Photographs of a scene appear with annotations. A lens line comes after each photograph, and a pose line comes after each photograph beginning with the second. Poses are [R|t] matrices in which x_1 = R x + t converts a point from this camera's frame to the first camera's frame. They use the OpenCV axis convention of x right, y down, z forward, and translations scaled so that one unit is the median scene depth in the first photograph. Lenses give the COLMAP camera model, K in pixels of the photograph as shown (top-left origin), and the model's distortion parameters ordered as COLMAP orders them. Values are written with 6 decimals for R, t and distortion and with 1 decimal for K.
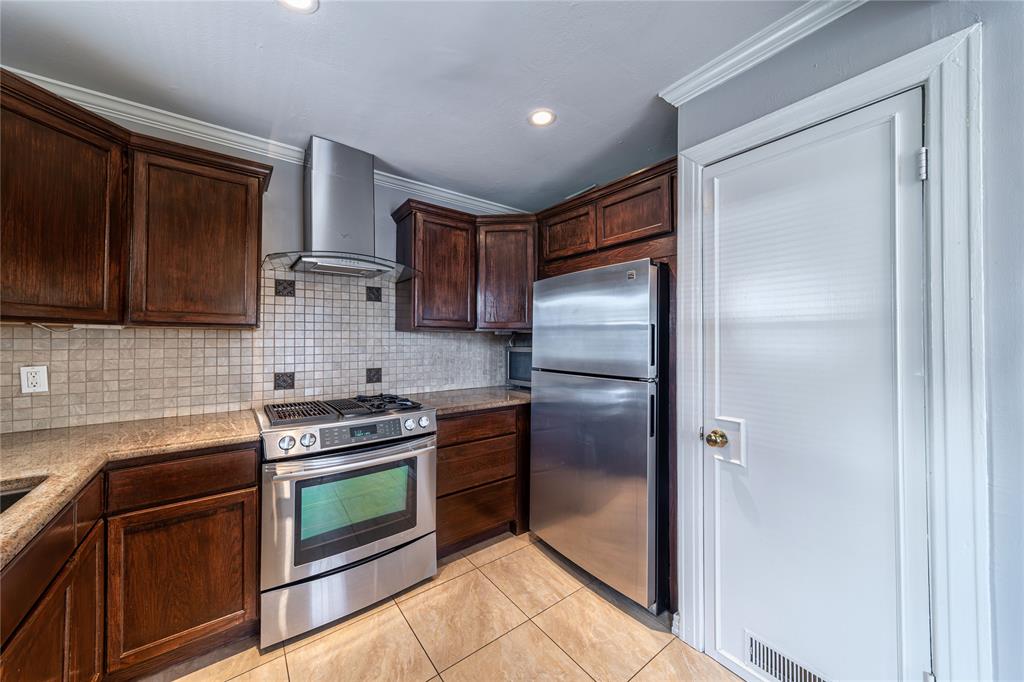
lens RADIAL K [[363.0, 0, 530.5], [0, 363.0, 336.7], [0, 0, 1]] dist [0.008325, -0.000007]
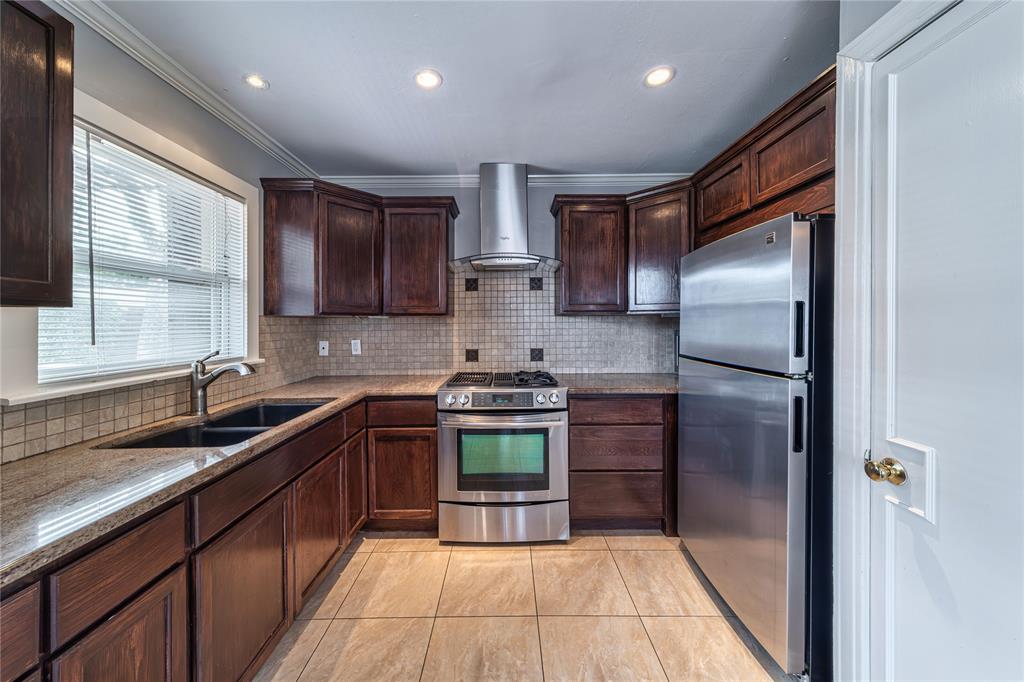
lens RADIAL K [[371.7, 0, 508.3], [0, 371.7, 326.3], [0, 0, 1]] dist [0.009191, -0.000086]
pose [[0.787281, -0.001230, -0.616593, 0.285425], [0.012389, 0.999828, 0.013824, -0.000888], [0.616470, -0.018522, 0.787160, 0.028528]]
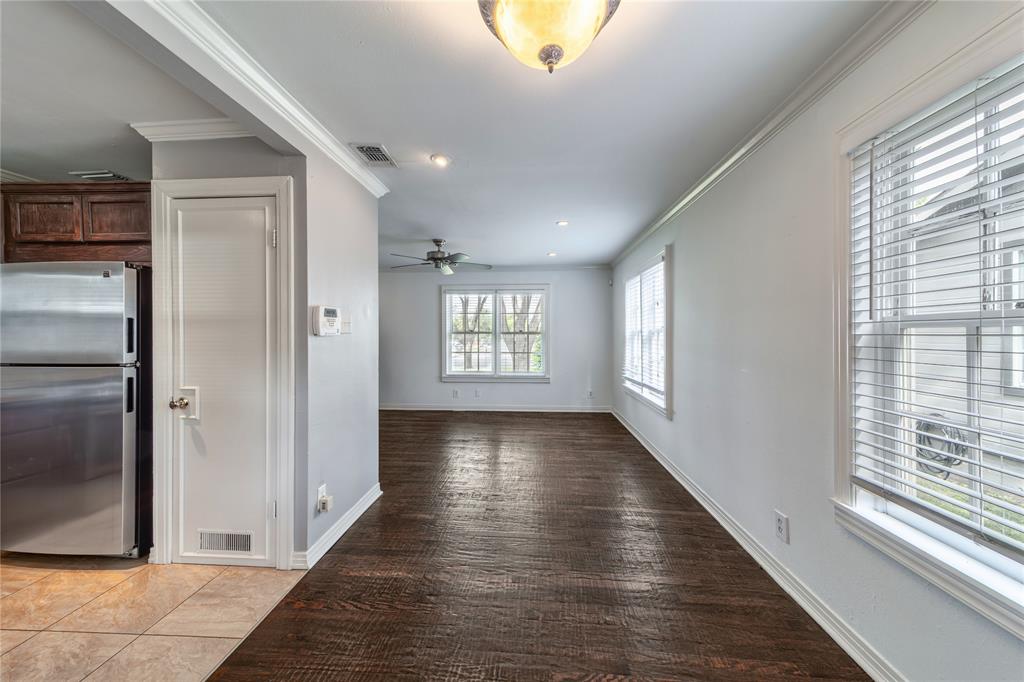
lens RADIAL K [[355.3, 0, 501.7], [0, 355.3, 337.1], [0, 0, 1]] dist [0.006141, 0.000004]
pose [[0.687585, -0.011777, 0.726009, 0.271556], [-0.006112, 0.999739, 0.022006, -0.003653], [-0.726078, -0.019568, 0.687333, -0.577861]]
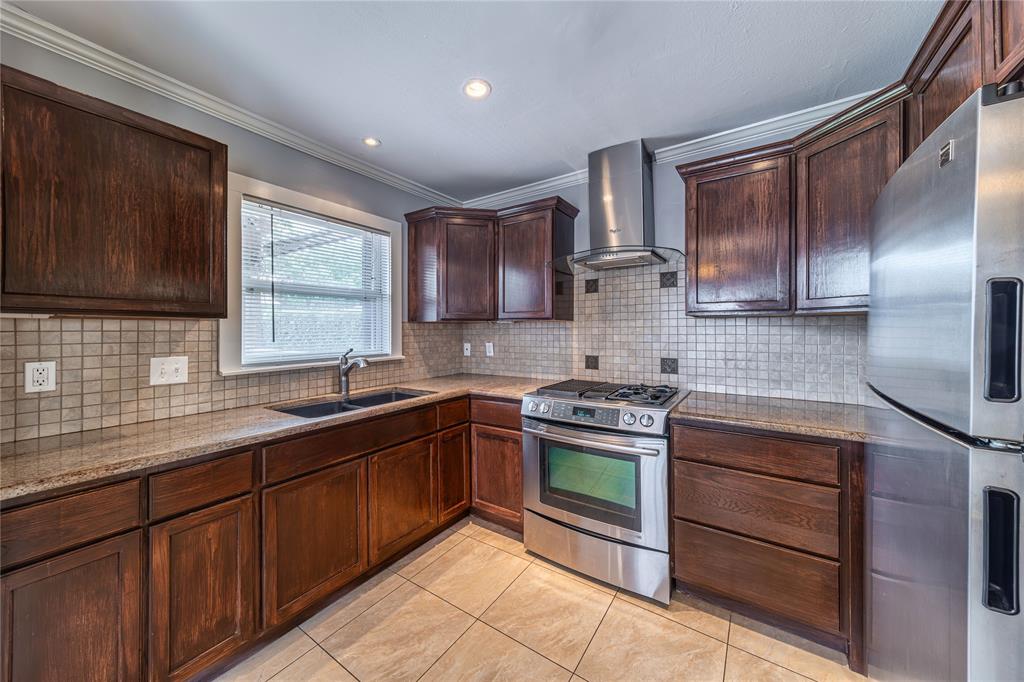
lens RADIAL K [[363.8, 0, 496.7], [0, 363.8, 329.5], [0, 0, 1]] dist [0.008593, 0.000008]
pose [[0.290791, -0.002462, -0.956784, 0.443213], [0.015132, 0.999883, 0.002026, 0.004578], [0.956667, -0.015067, 0.290794, 0.382156]]
